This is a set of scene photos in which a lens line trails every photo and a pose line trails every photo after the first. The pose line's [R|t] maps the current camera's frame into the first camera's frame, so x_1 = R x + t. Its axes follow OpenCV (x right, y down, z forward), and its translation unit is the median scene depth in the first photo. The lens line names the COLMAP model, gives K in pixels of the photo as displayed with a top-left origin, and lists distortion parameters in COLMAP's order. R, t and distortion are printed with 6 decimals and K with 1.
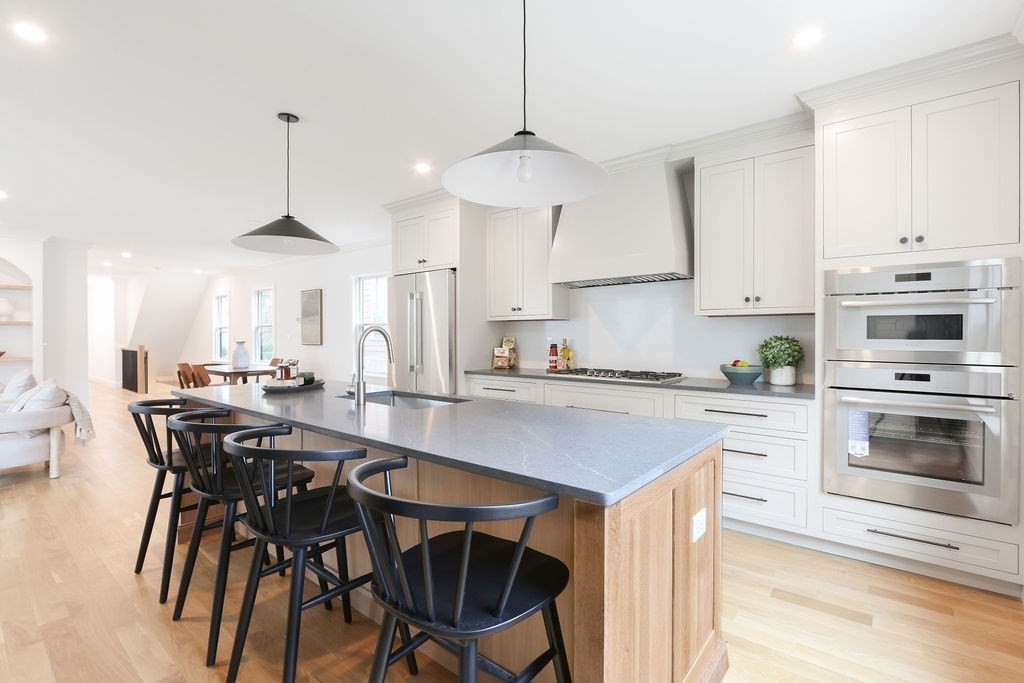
lens RADIAL K [[477.4, 0, 505.9], [0, 477.4, 343.0], [0, 0, 1]] dist [-0.014725, 0.001233]
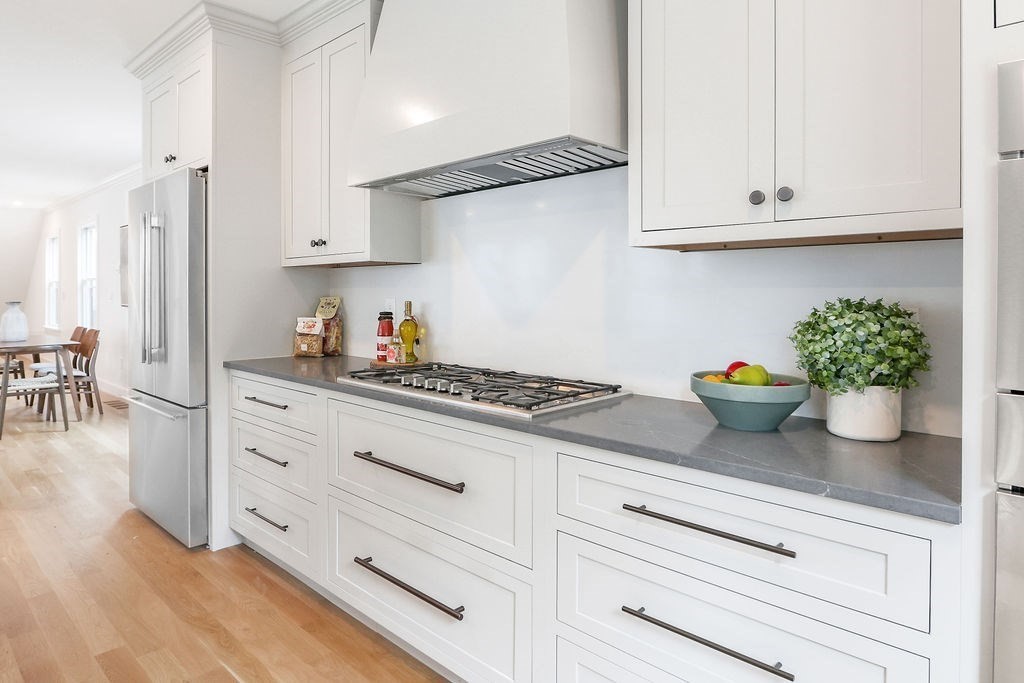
lens RADIAL K [[618.2, 0, 438.4], [0, 618.2, 293.6], [0, 0, 1]] dist [-0.020648, 0.000745]
pose [[0.991997, 0.001626, -0.126248, 0.237217], [-0.003288, 0.999911, -0.012962, -0.008708], [0.126215, 0.013274, 0.991914, 0.368733]]
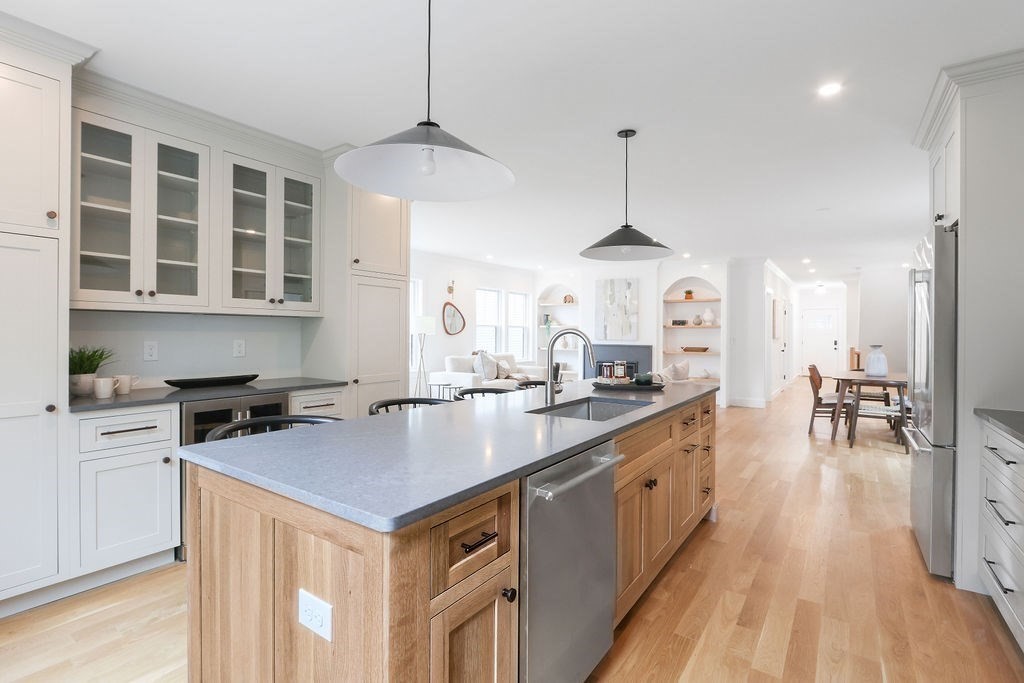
lens RADIAL K [[477.4, 0, 503.0], [0, 477.4, 338.0], [0, 0, 1]] dist [-0.014725, 0.001233]
pose [[0.072156, 0.012785, -0.997311, 0.408834], [-0.026461, 0.999590, 0.010900, -0.012471], [0.997042, 0.025603, 0.072465, 0.448485]]
